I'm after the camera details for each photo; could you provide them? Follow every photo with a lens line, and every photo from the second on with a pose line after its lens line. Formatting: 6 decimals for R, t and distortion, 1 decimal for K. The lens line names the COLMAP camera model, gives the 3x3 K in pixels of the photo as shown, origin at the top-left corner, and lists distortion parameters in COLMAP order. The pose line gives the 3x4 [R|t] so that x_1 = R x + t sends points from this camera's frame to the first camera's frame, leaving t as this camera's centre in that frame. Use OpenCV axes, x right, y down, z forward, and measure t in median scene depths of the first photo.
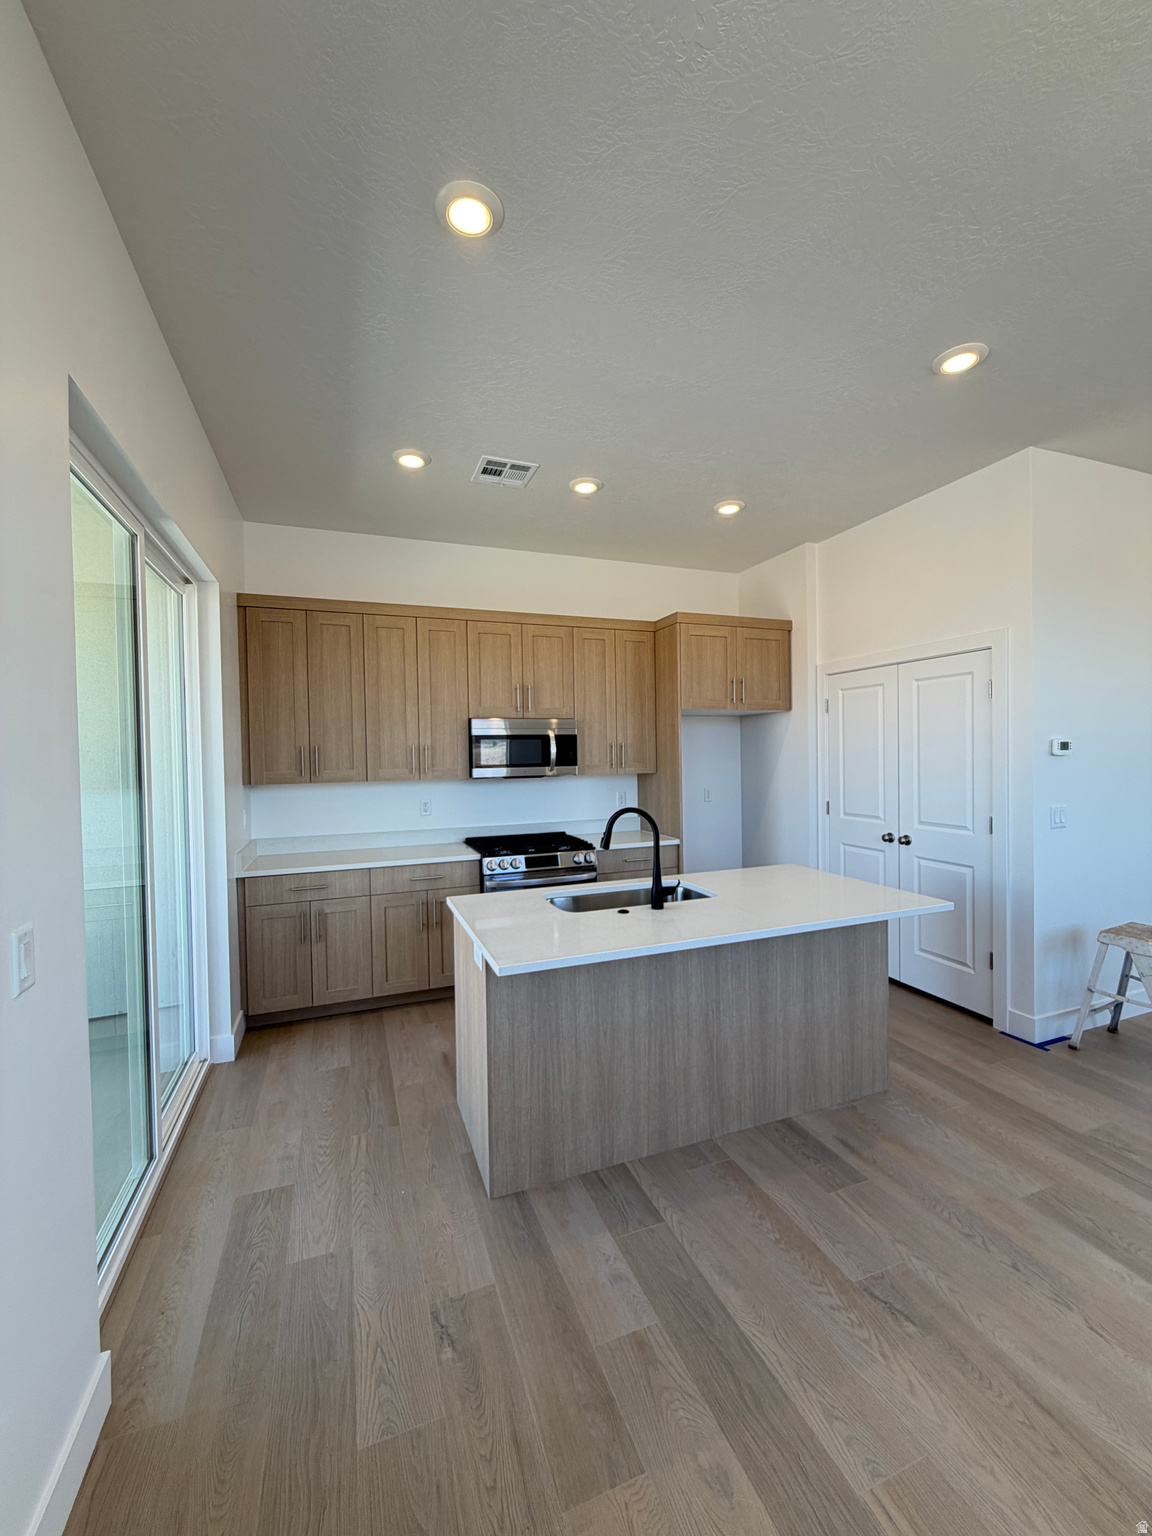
lens RADIAL K [[613.0, 0, 575.7], [0, 613.0, 765.8], [0, 0, 1]] dist [-0.001720, 0.000178]
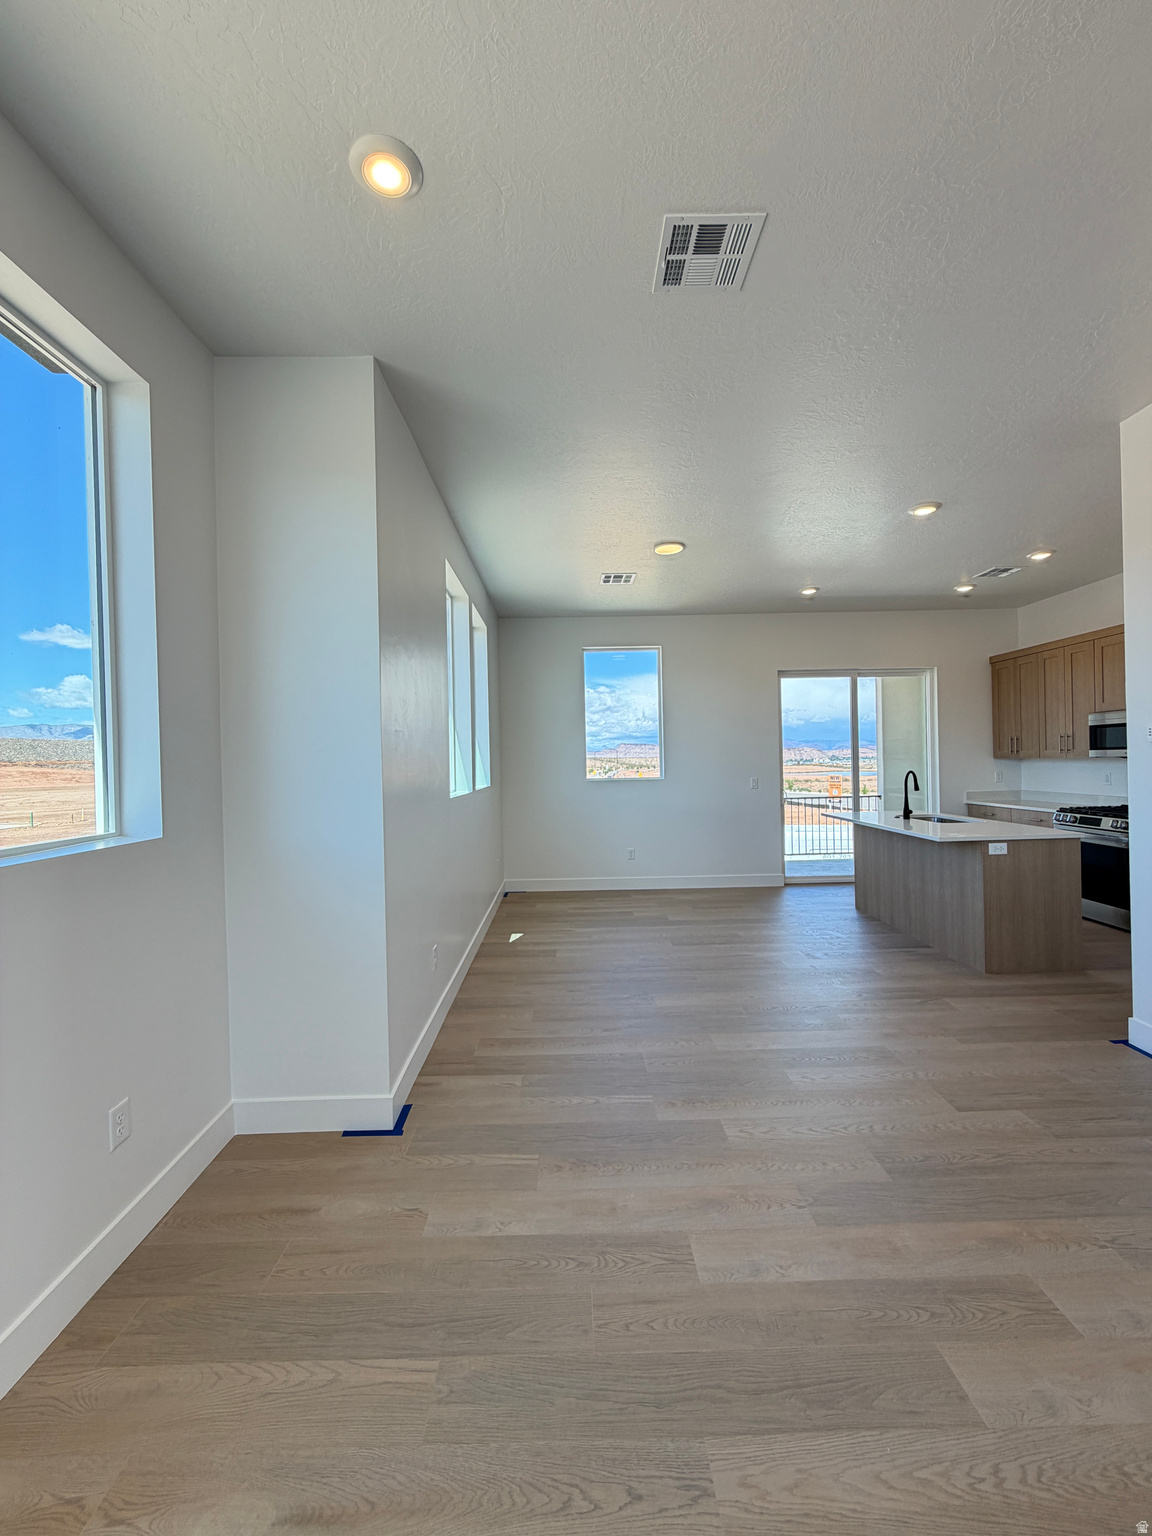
lens RADIAL K [[613.0, 0, 575.7], [0, 613.0, 765.8], [0, 0, 1]] dist [-0.001720, 0.000178]
pose [[-0.339886, 0.032282, -0.939913, 2.488941], [0.010558, 0.999479, 0.030510, -0.024684], [0.940408, 0.000446, -0.340049, 0.655434]]
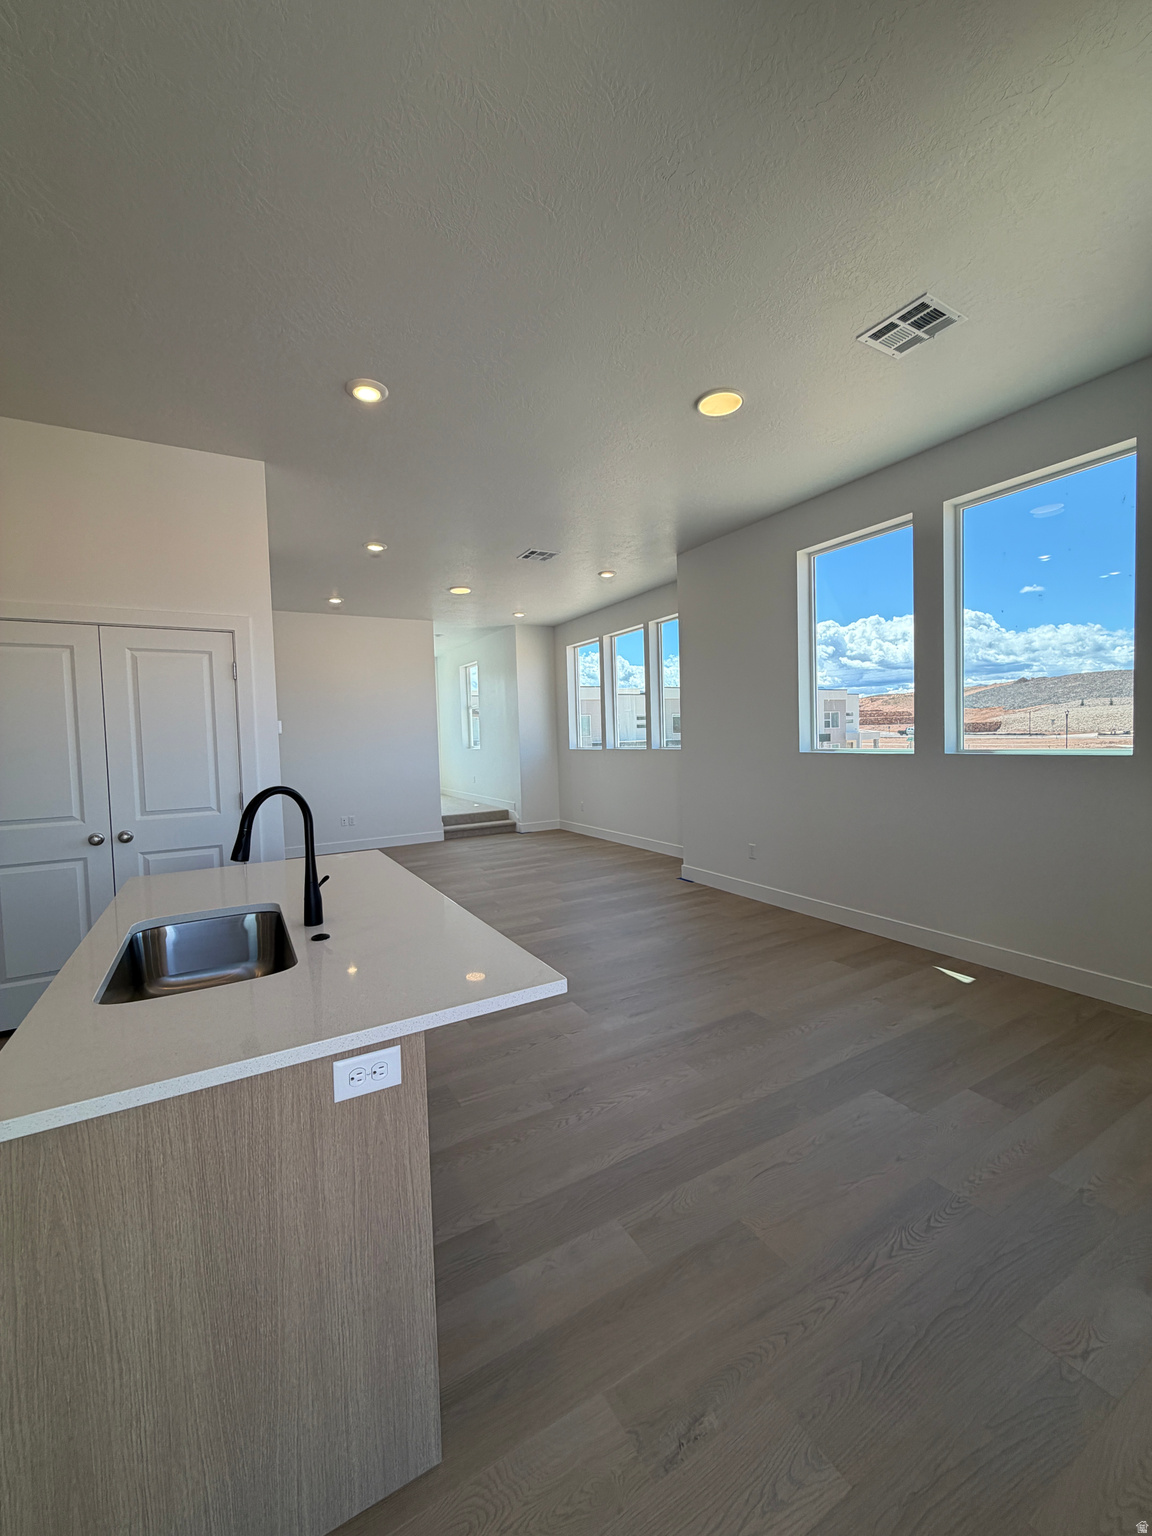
lens RADIAL K [[613.0, 0, 575.7], [0, 613.0, 765.8], [0, 0, 1]] dist [-0.001720, 0.000178]
pose [[-0.156330, -0.027047, 0.987335, -0.607405], [0.054238, 0.997882, 0.035924, 0.041023], [-0.986215, 0.059167, -0.154532, 0.797180]]
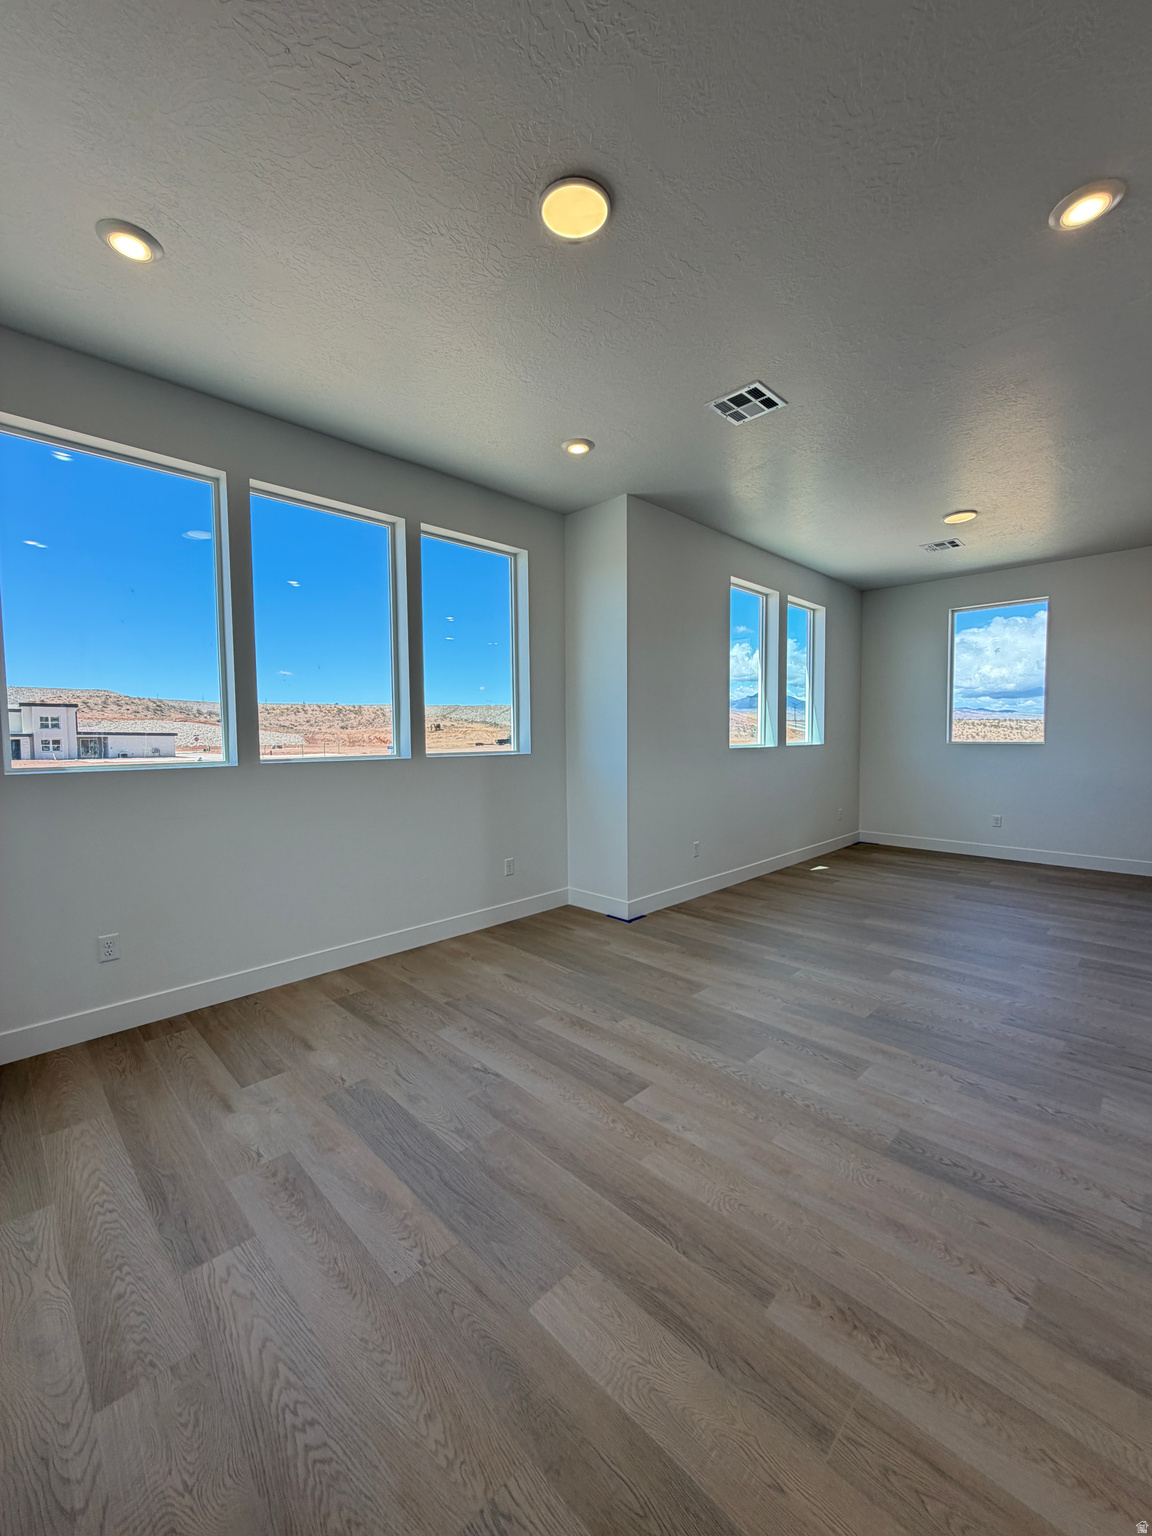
lens RADIAL K [[613.0, 0, 575.7], [0, 613.0, 765.8], [0, 0, 1]] dist [-0.001720, 0.000178]
pose [[-0.909010, 0.048477, -0.413946, 2.556041], [0.015387, 0.996439, 0.082902, -0.024110], [0.416491, 0.068989, -0.906519, 1.601210]]
